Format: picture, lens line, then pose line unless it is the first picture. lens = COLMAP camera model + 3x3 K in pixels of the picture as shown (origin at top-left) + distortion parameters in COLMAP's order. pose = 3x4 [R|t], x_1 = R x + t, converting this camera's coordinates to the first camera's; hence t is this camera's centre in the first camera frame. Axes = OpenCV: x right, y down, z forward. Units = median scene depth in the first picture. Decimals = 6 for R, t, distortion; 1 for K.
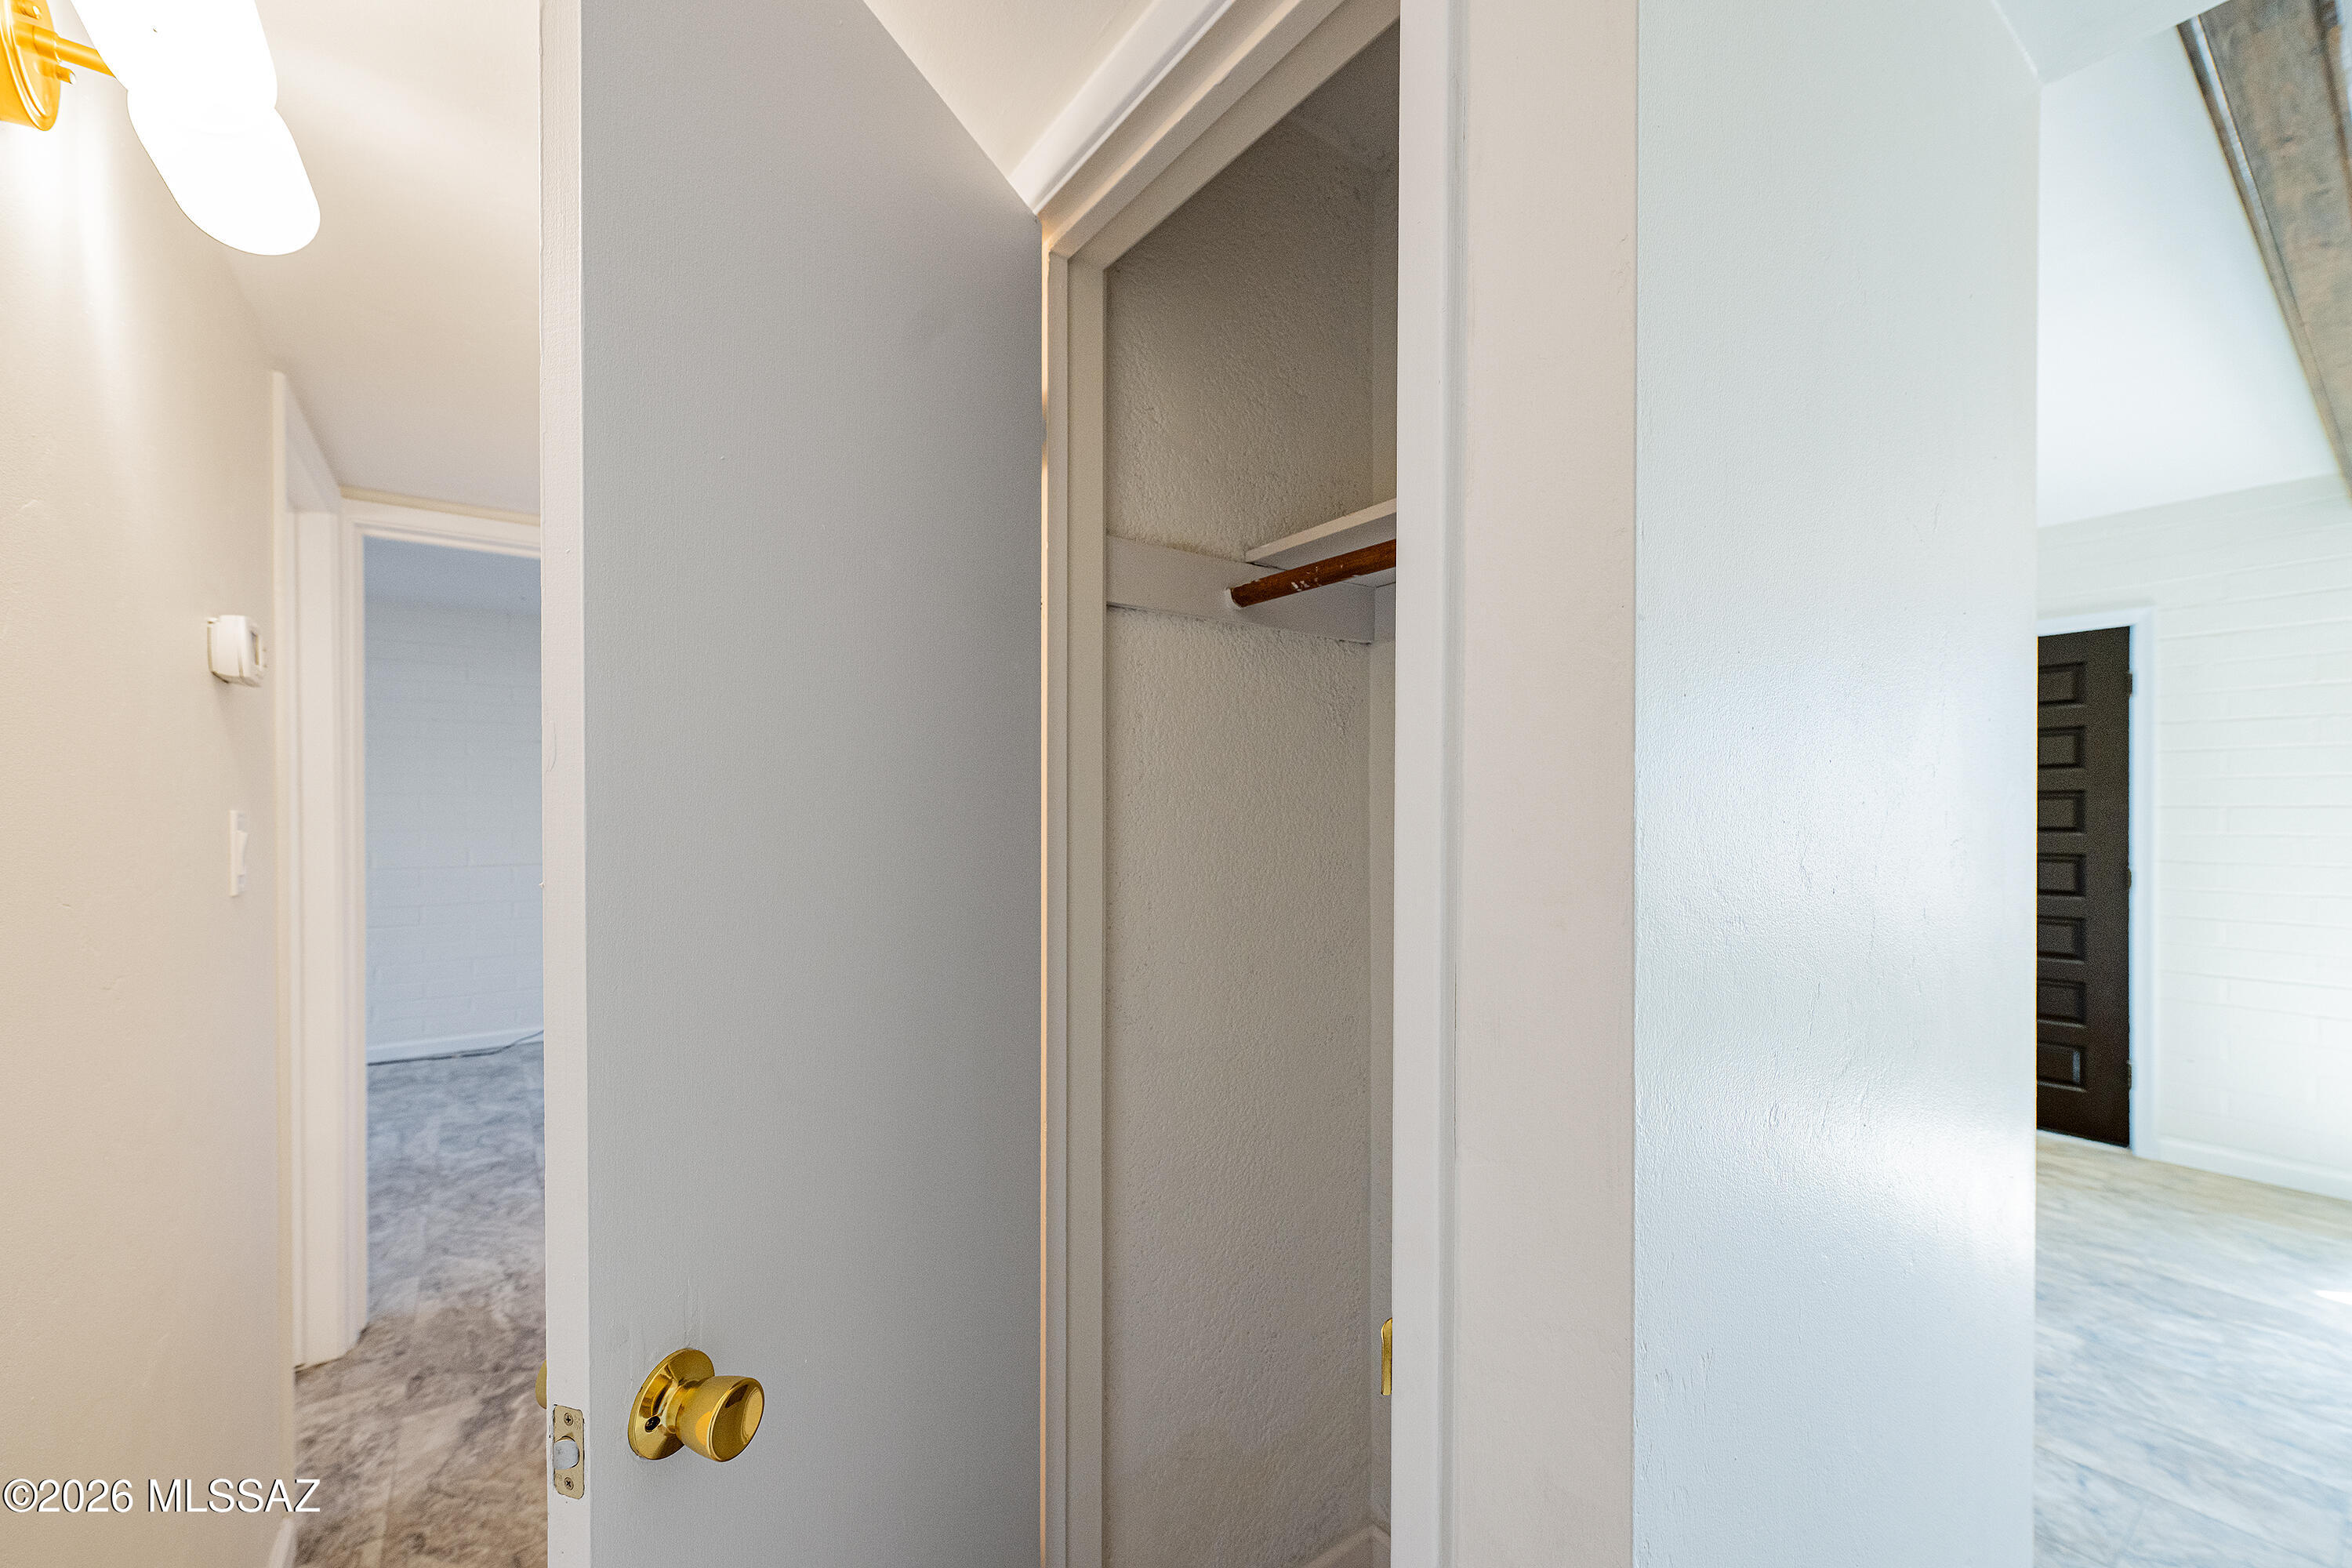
lens RADIAL K [[940.6, 0, 1169.0], [0, 940.6, 794.8], [0, 0, 1]] dist [0.001270, 0.000144]
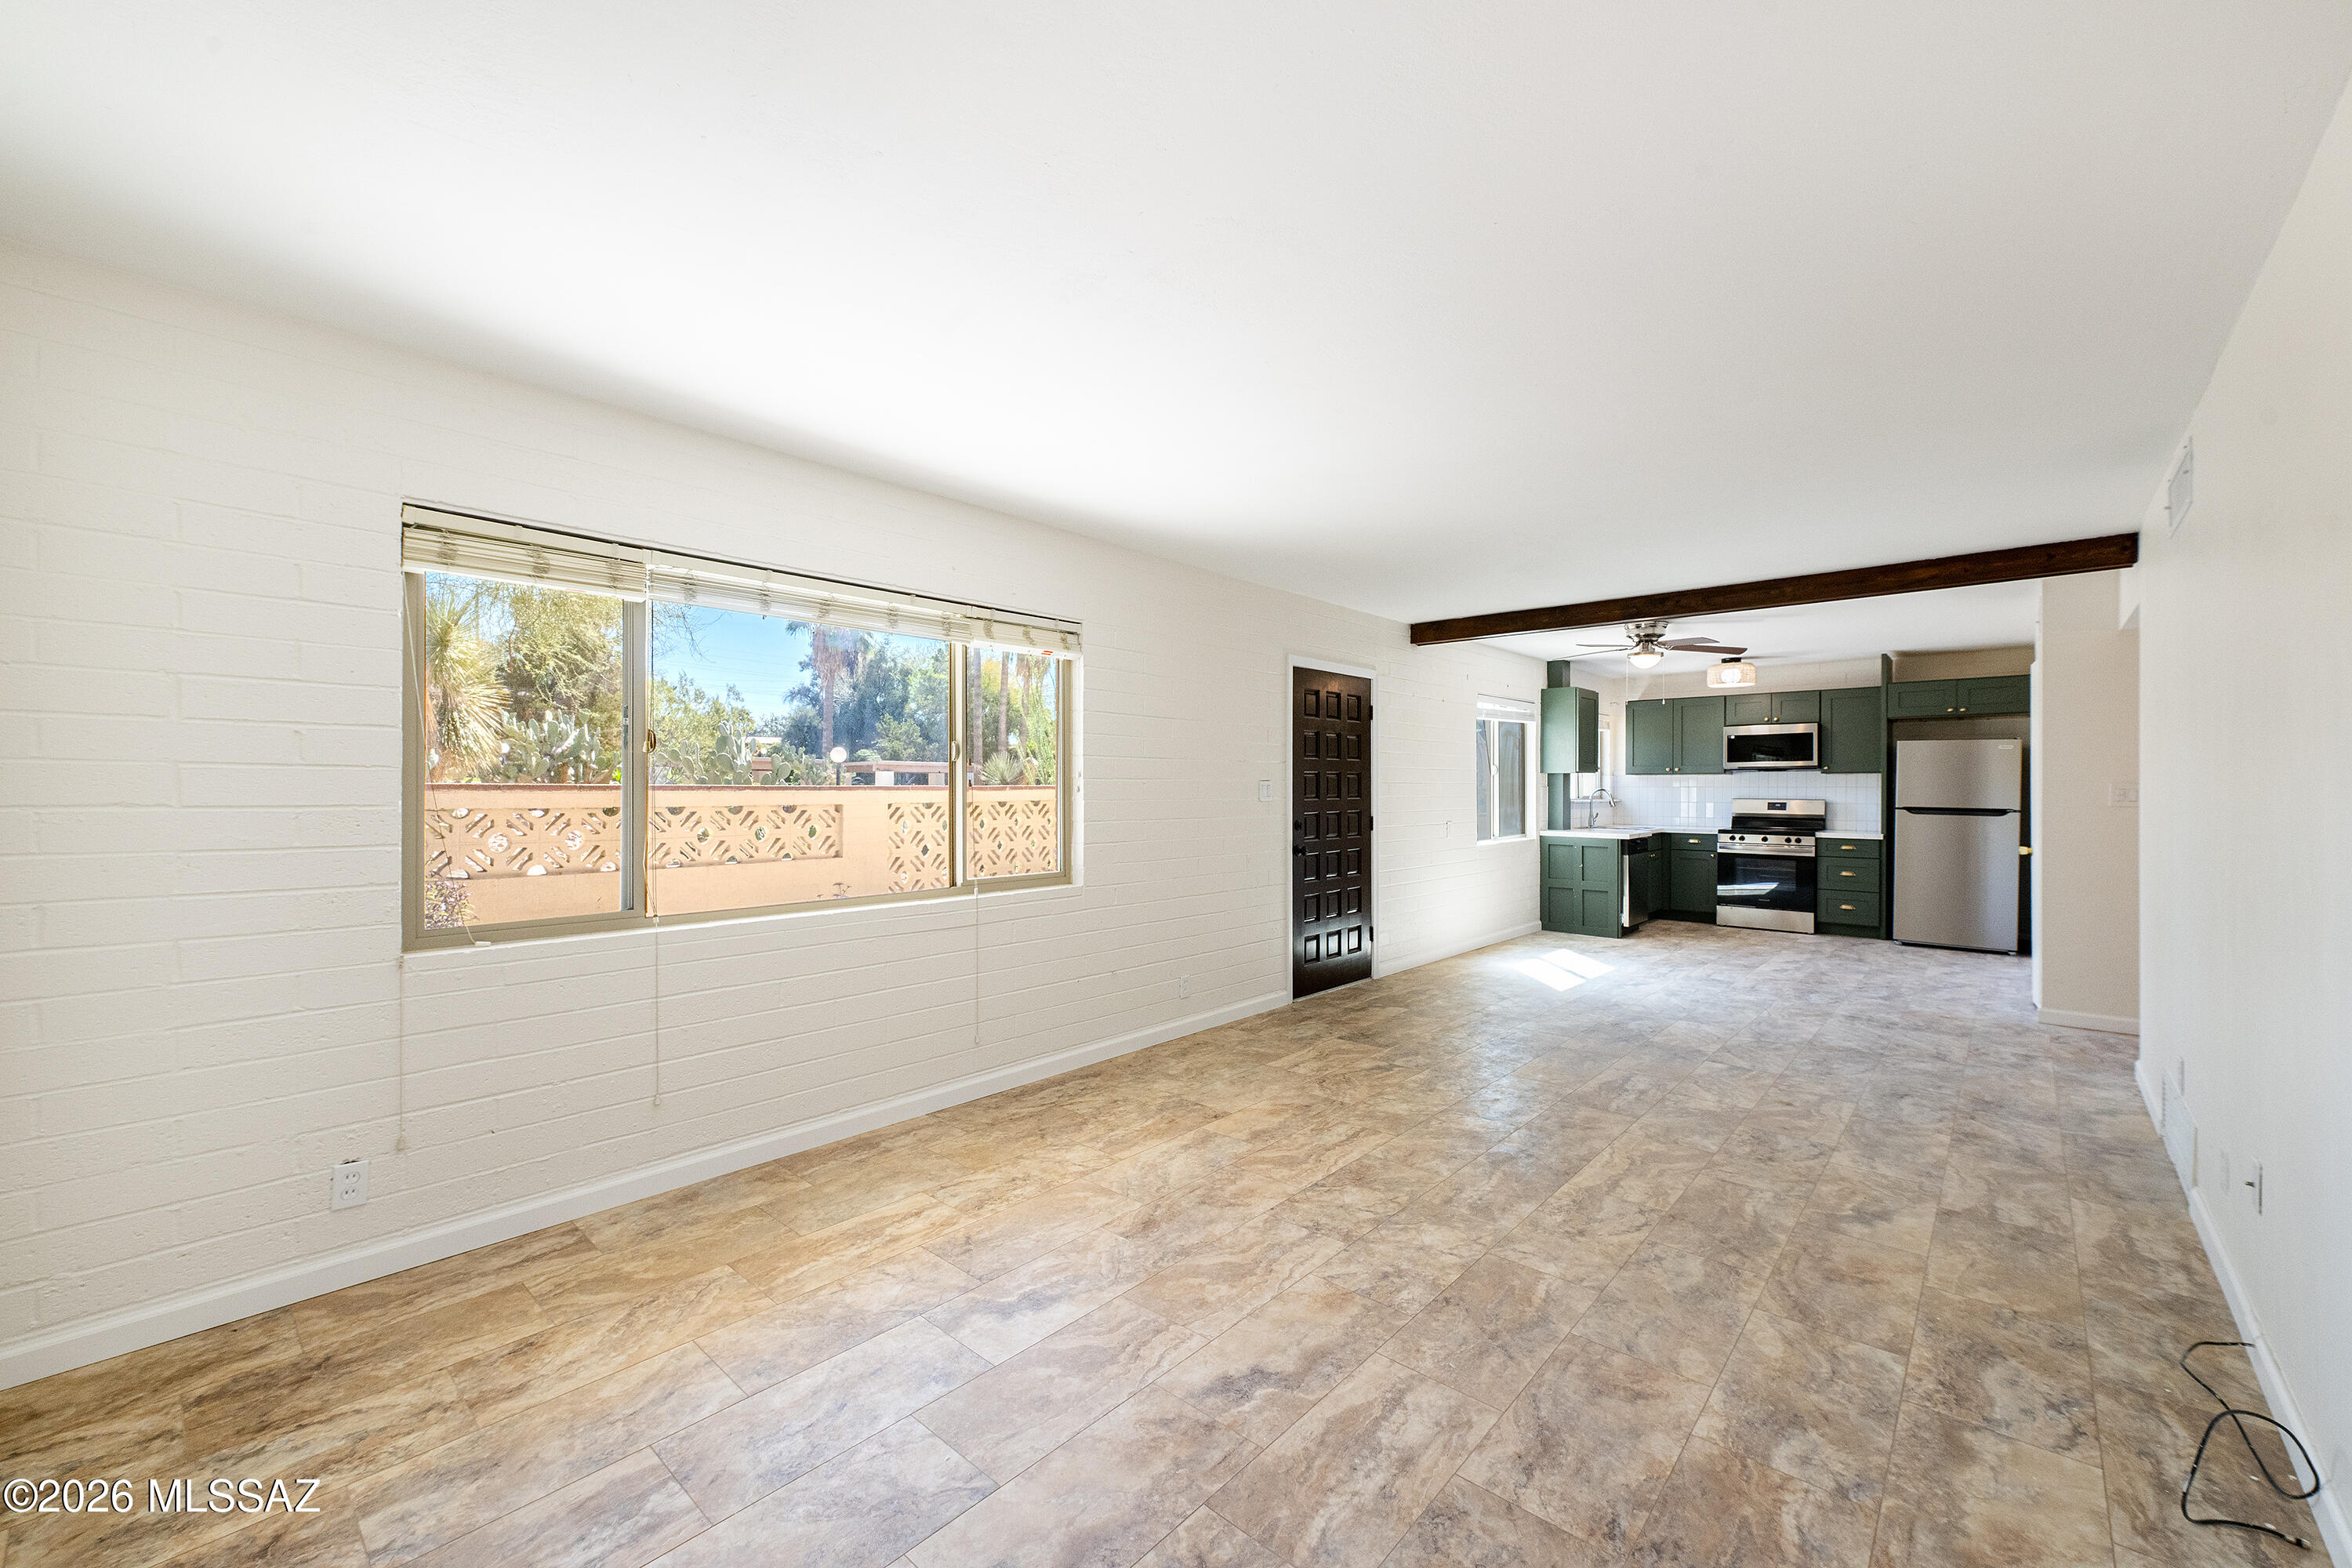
lens RADIAL K [[931.4, 0, 1191.9], [0, 931.4, 781.9], [0, 0, 1]] dist [-0.002633, -0.000206]
pose [[-0.212626, 0.009707, 0.977085, -0.678073], [-0.009199, 0.999886, -0.011935, 0.040055], [-0.977090, -0.011526, -0.212512, 1.895000]]
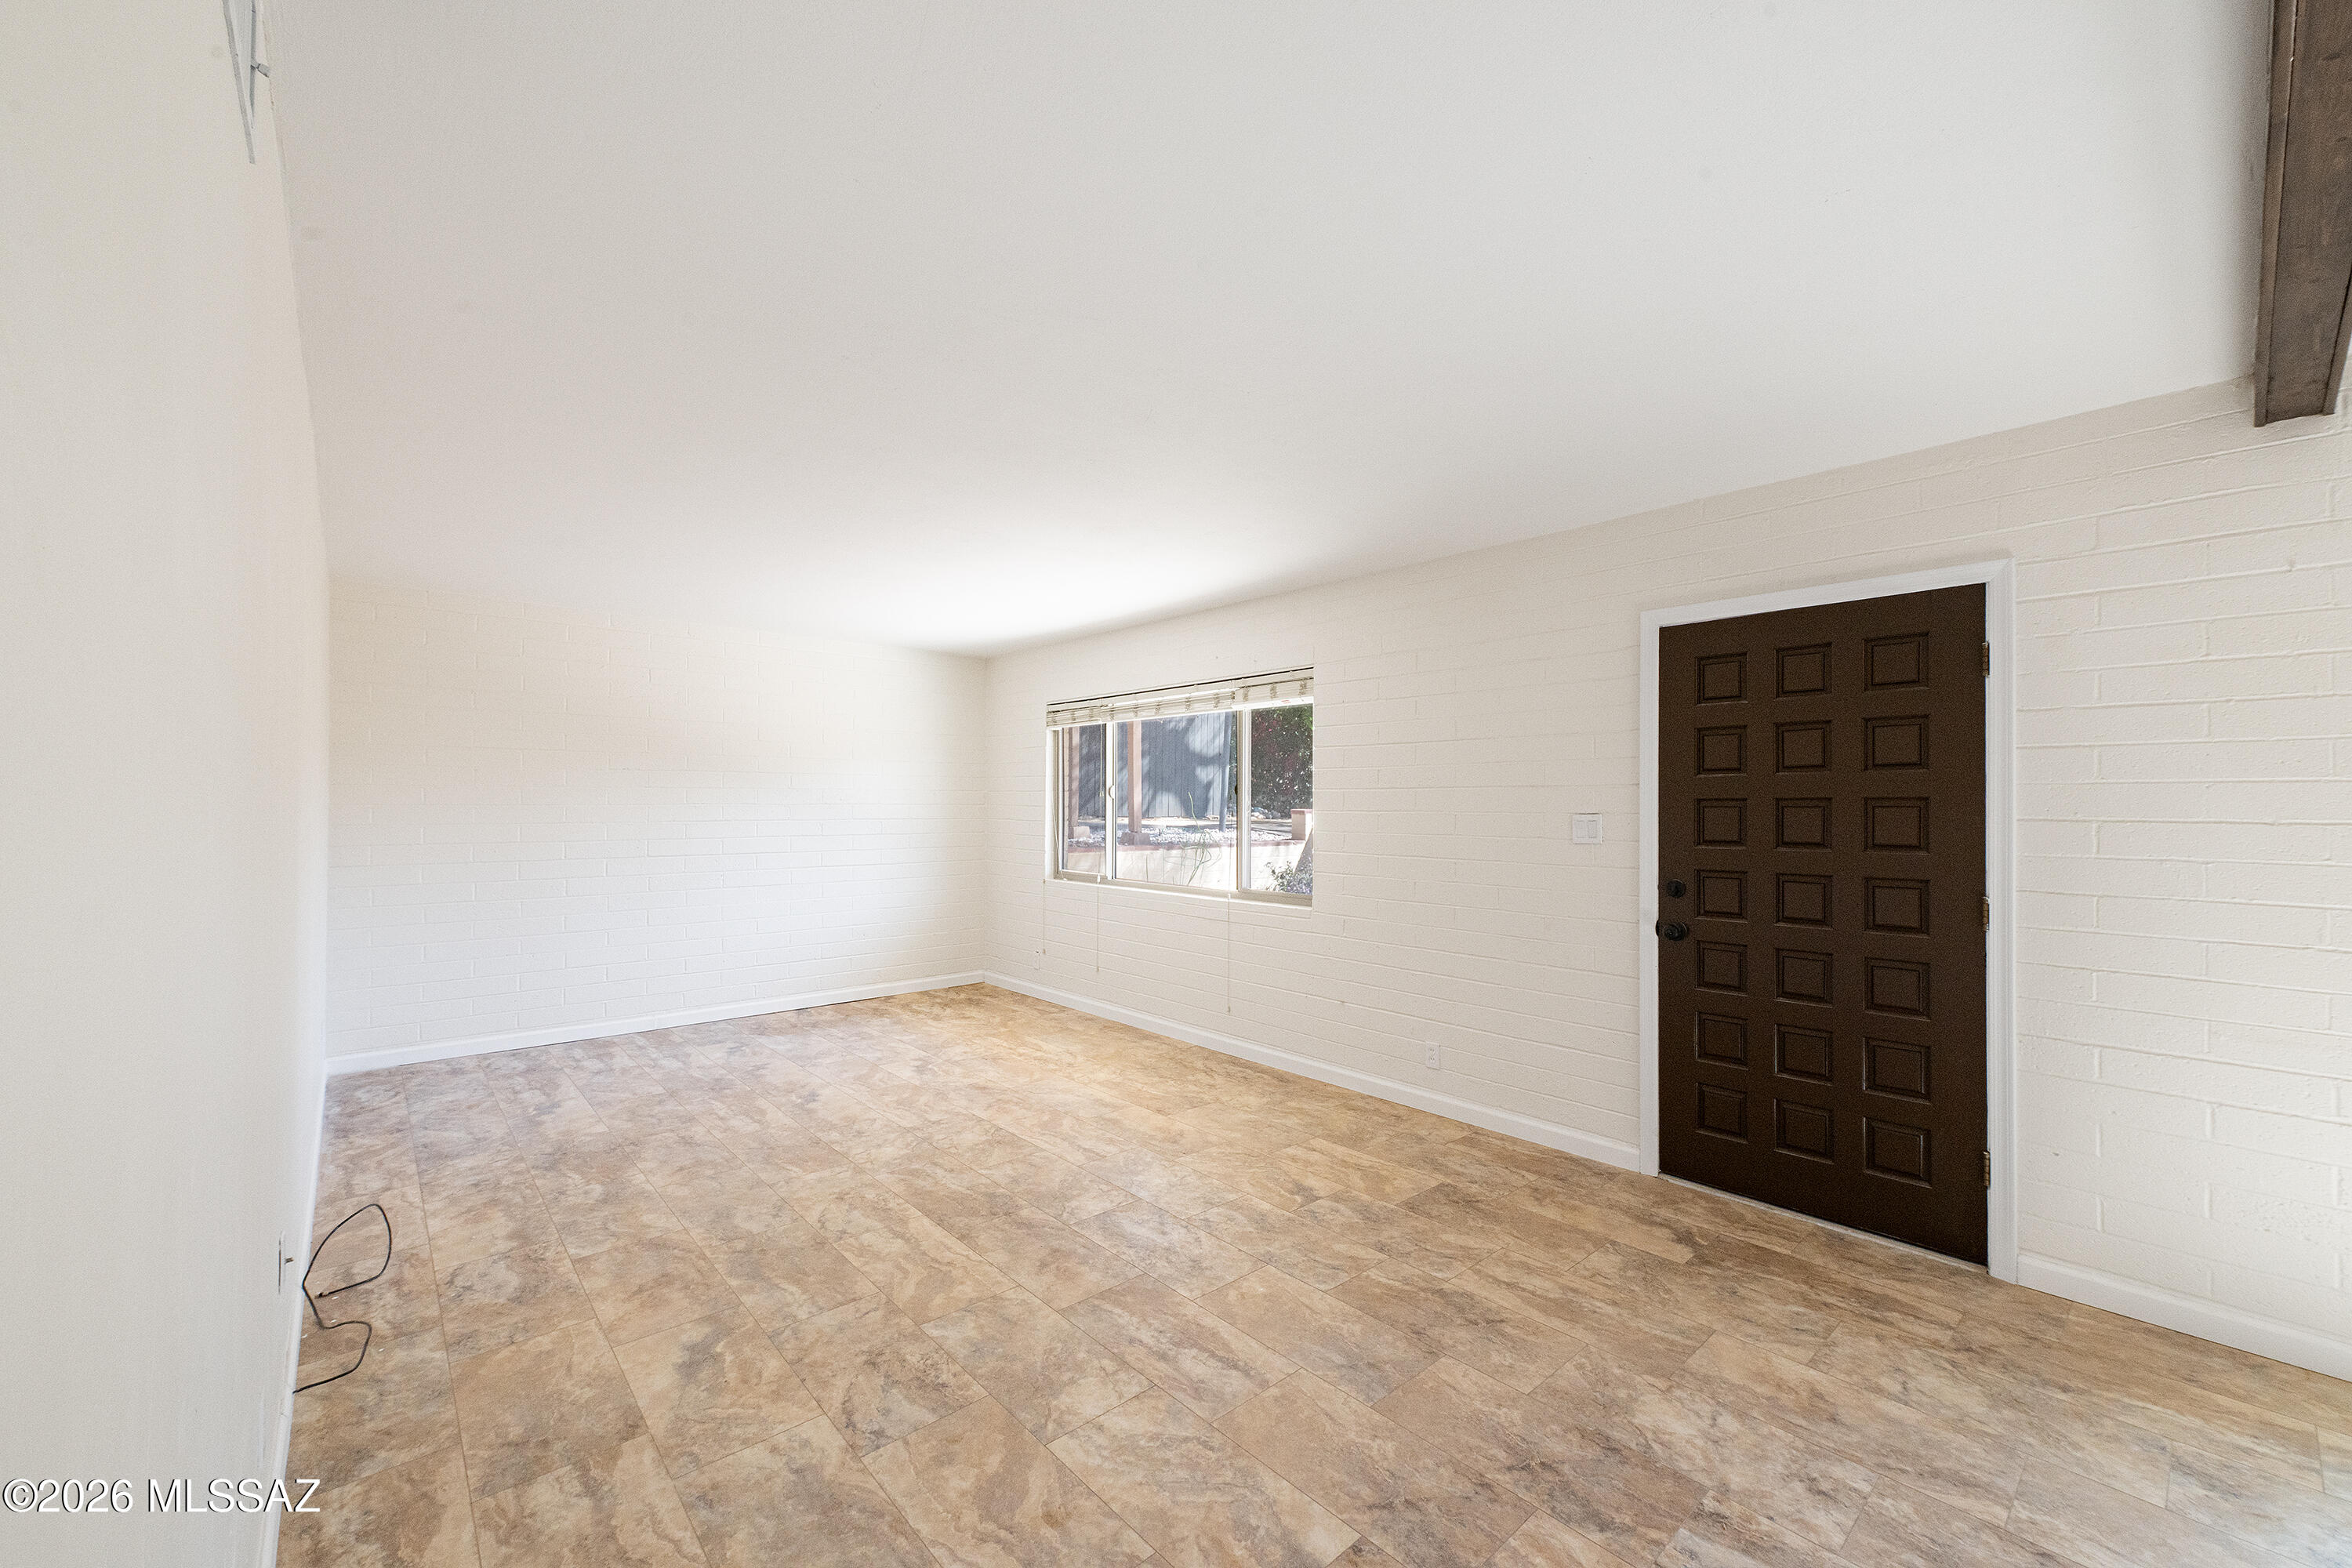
lens RADIAL K [[931.4, 0, 1191.9], [0, 931.4, 781.9], [0, 0, 1]] dist [-0.002633, -0.000206]
pose [[0.994983, 0.011243, 0.099409, 0.335776], [-0.010096, 0.999877, -0.012037, -0.002222], [-0.099532, 0.010973, 0.994974, 0.346010]]
